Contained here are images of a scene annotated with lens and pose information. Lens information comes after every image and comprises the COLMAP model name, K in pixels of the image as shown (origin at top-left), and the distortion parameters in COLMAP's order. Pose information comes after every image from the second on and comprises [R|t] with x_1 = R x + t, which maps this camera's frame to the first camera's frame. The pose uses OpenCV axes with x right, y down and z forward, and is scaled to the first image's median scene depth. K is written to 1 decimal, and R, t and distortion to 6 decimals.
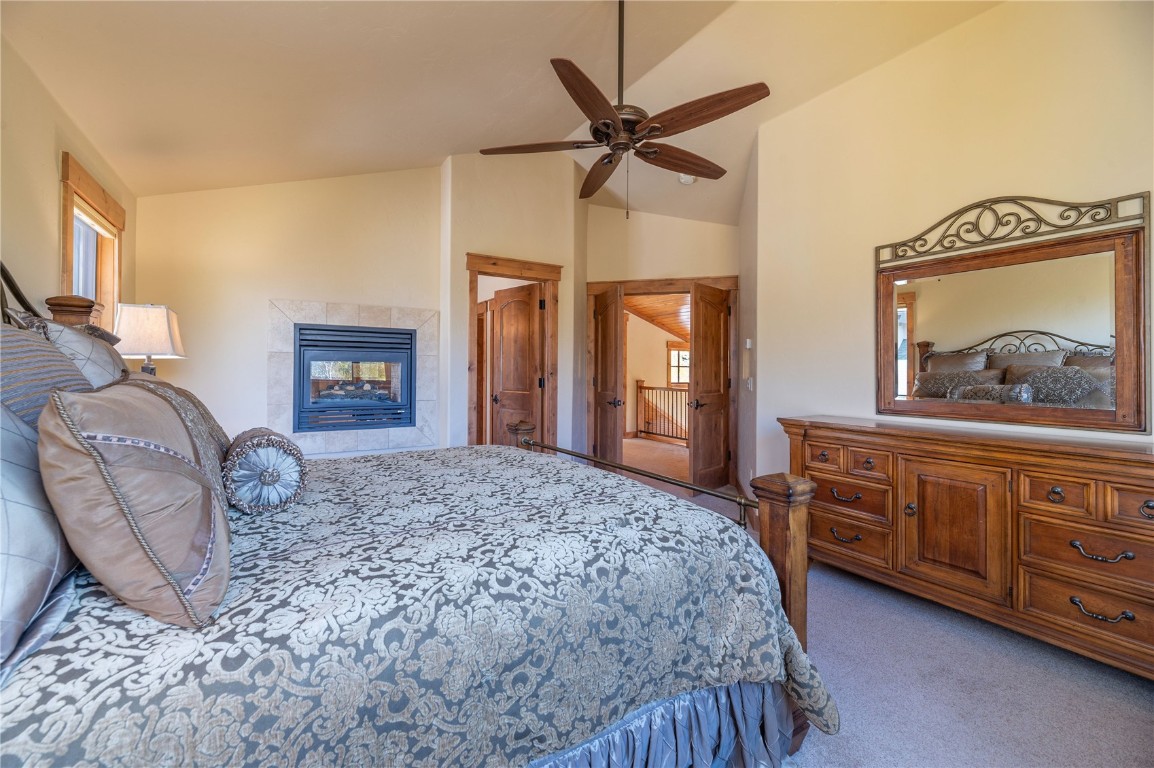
lens RADIAL K [[472.7, 0, 576.2], [0, 472.7, 375.2], [0, 0, 1]] dist [-0.002771, -0.000512]
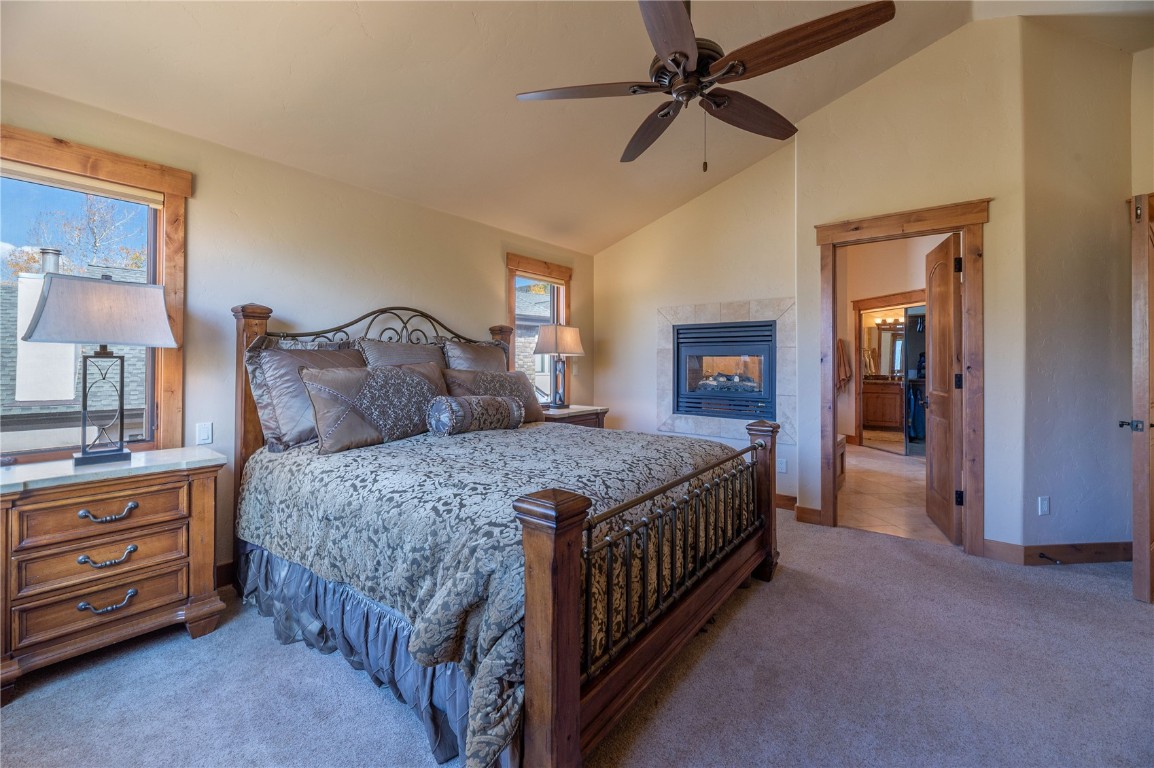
lens RADIAL K [[472.7, 0, 537.7], [0, 472.7, 360.1], [0, 0, 1]] dist [-0.002771, -0.000512]
pose [[0.310131, -0.006540, -0.950671, 0.434944], [-0.004935, 0.999952, -0.008489, -0.005647], [0.950681, 0.007325, 0.310084, 0.255968]]
